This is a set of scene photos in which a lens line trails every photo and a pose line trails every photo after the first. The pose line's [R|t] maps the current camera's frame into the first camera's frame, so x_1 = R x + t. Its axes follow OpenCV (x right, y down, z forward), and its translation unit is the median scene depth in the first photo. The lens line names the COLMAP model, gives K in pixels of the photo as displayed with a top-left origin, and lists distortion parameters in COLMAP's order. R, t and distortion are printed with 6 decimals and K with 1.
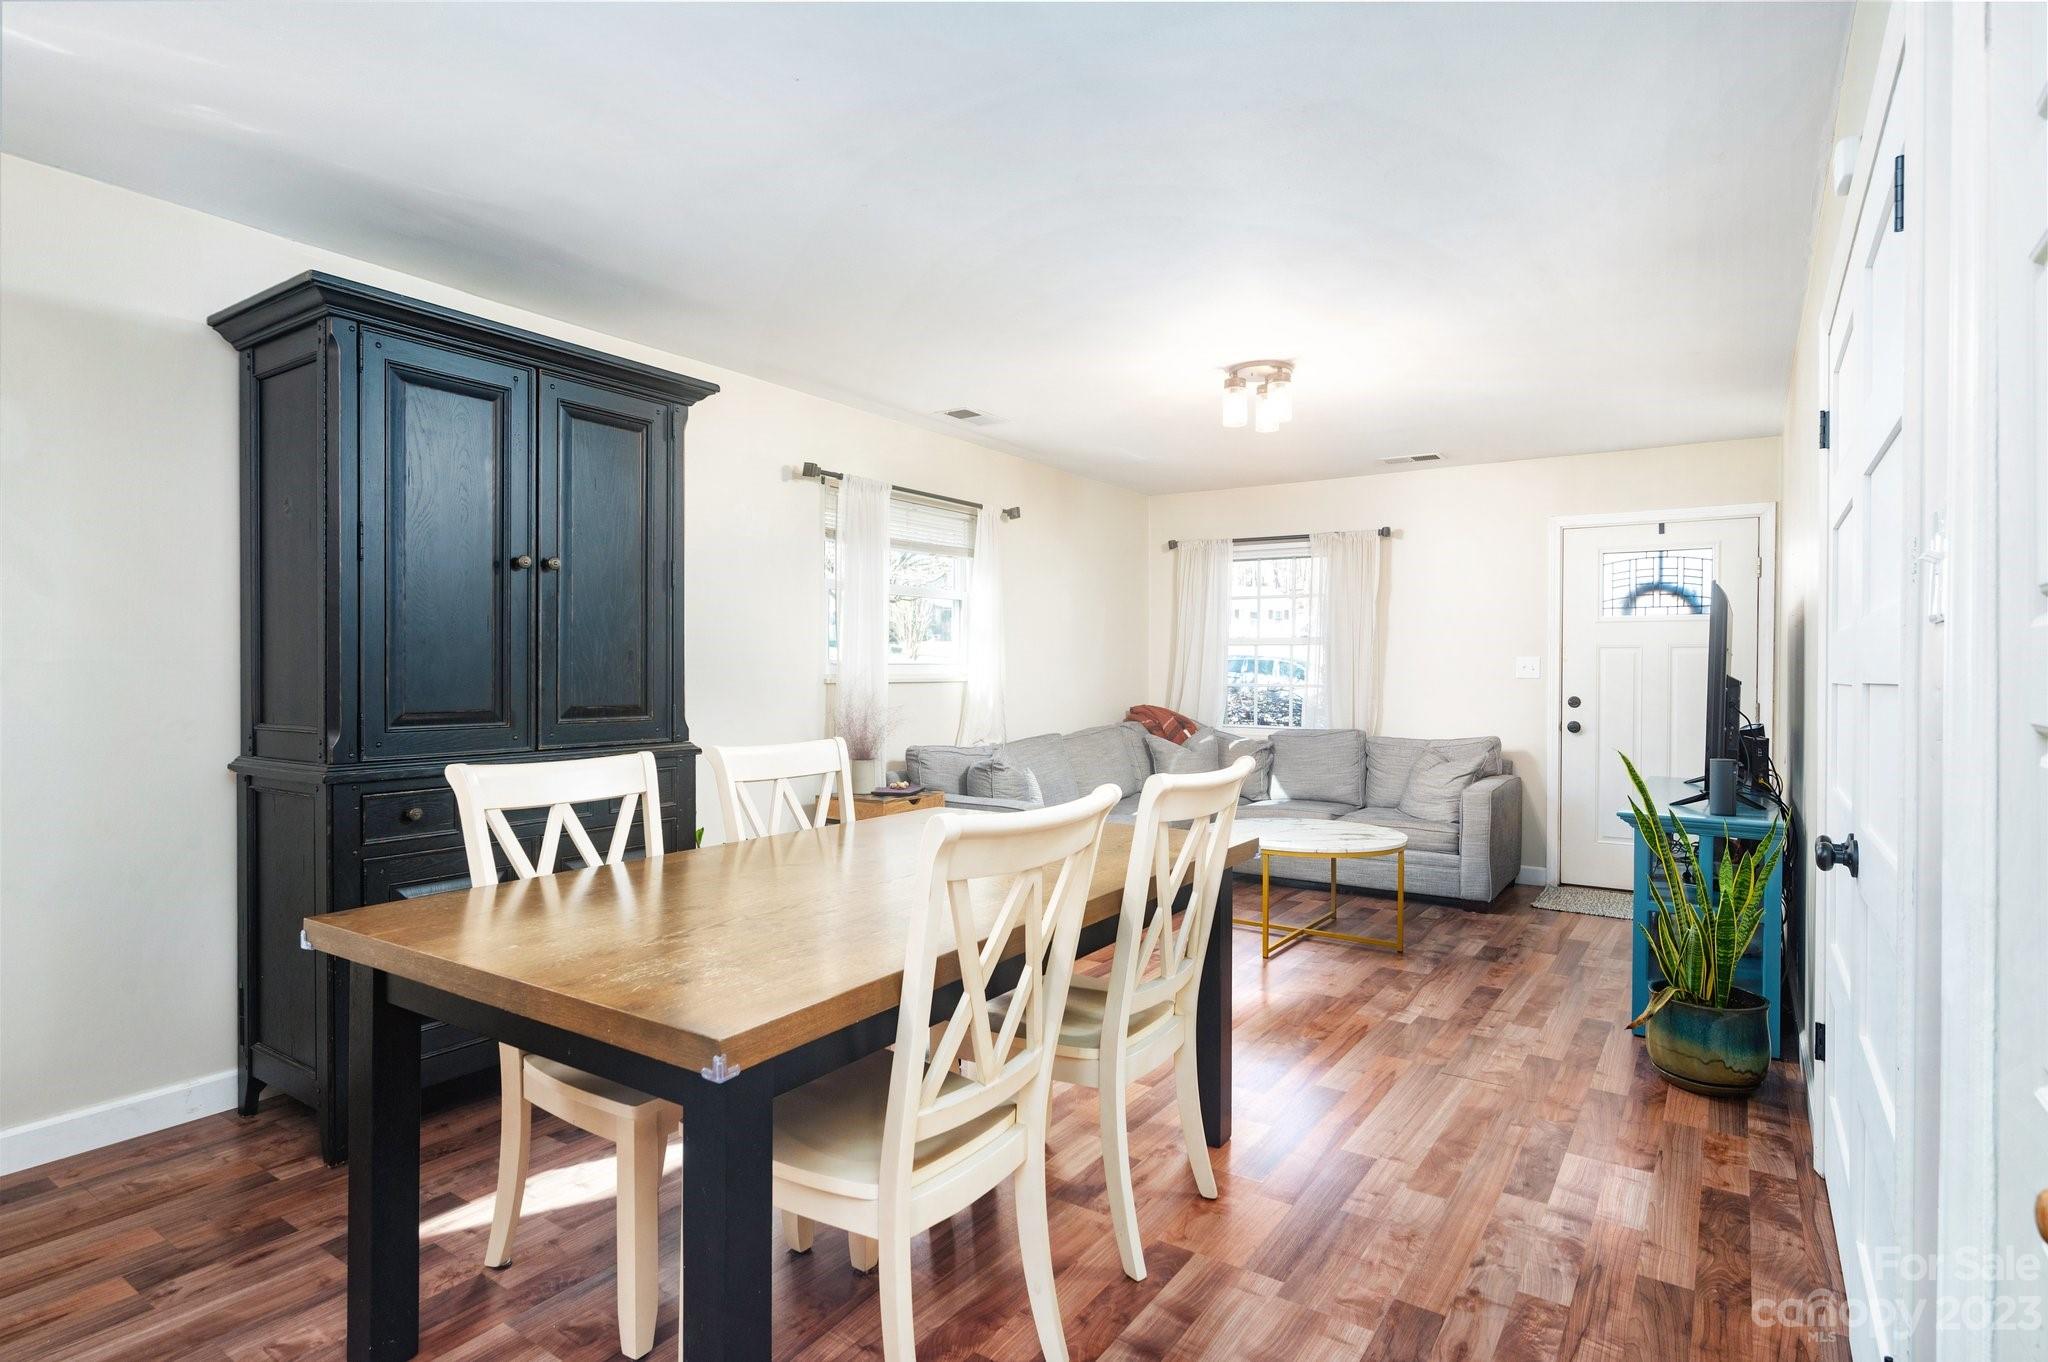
lens RADIAL K [[1064.7, 0, 1026.0], [0, 1064.7, 683.7], [0, 0, 1]] dist [-0.002091, -0.000663]
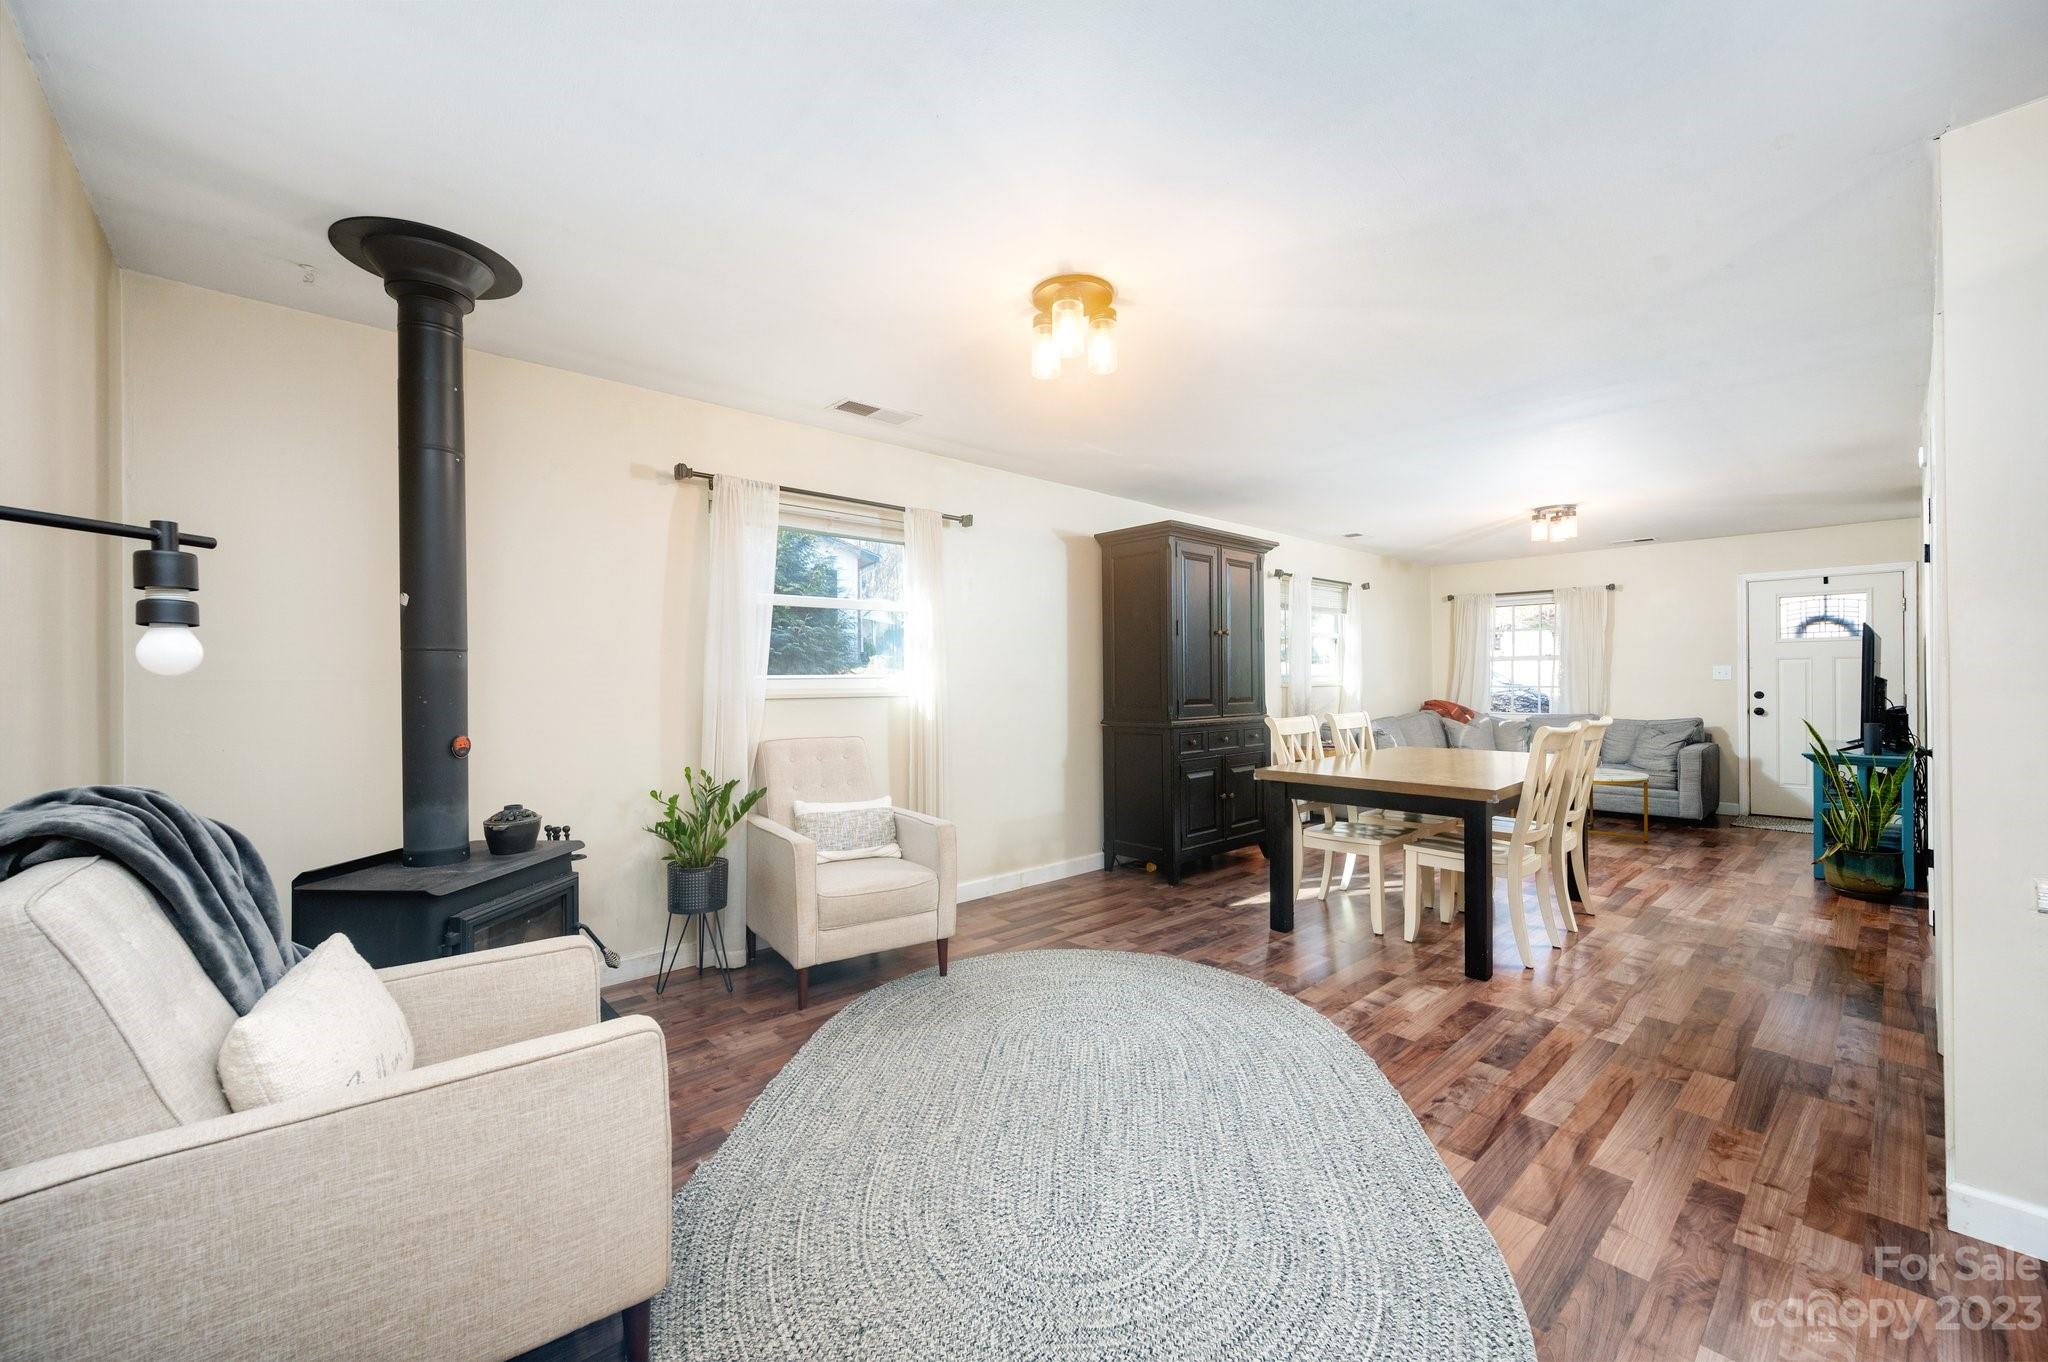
lens RADIAL K [[811.5, 0, 1024.0], [0, 811.5, 681.0], [0, 0, 1]] dist [-0.000173, 0.000050]
pose [[0.971643, -0.011060, -0.236195, -0.325630], [0.008326, 0.999886, -0.012569, 0.003970], [0.236307, 0.010247, 0.971624, -0.529804]]
